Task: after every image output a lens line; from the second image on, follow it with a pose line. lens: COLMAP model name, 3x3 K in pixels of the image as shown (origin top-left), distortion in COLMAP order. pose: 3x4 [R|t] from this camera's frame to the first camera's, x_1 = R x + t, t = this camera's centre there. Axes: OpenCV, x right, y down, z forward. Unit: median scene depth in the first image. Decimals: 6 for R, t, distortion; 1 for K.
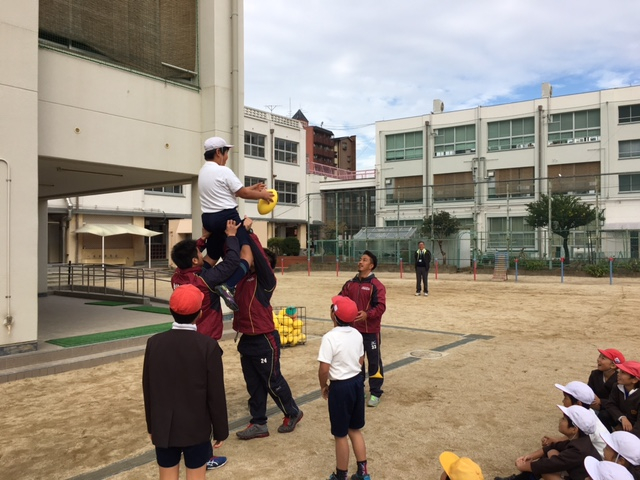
lens RADIAL K [[544.9, 0, 320.0], [0, 544.9, 240.0], [0, 0, 1]] dist [0.101799, -0.132328]
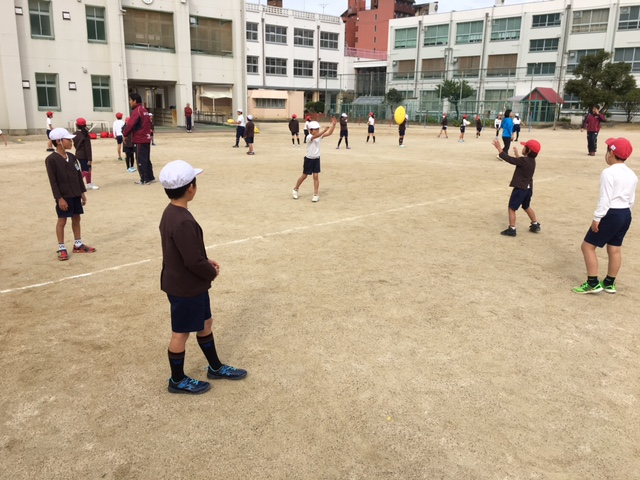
lens RADIAL K [[544.9, 0, 320.0], [0, 544.9, 240.0], [0, 0, 1]] dist [0.101799, -0.132328]
pose [[0.978623, 0.070181, -0.193316, 0.257964], [-0.020567, 0.968659, 0.247541, -0.008539], [0.204630, -0.238273, 0.949396, -0.590289]]
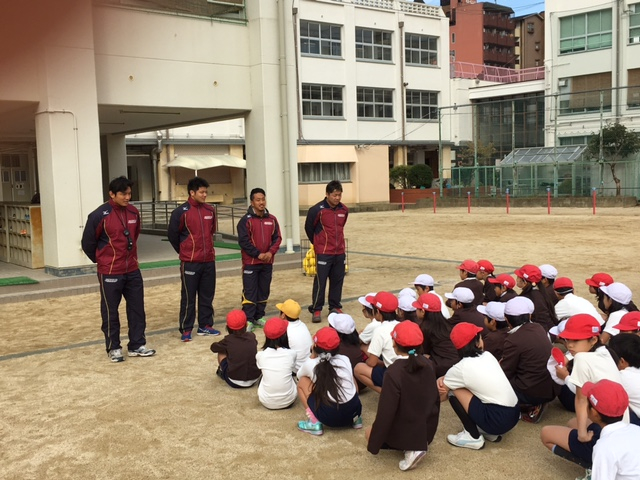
lens RADIAL K [[759.5, 0, 320.0], [0, 759.5, 240.0], [0, 0, 1]] dist [0.075053, -0.014364]
pose [[0.970549, -0.003131, -0.240881, 0.059790], [0.025935, 0.995462, 0.091557, -0.001089], [0.239502, -0.095108, 0.966226, -0.084717]]
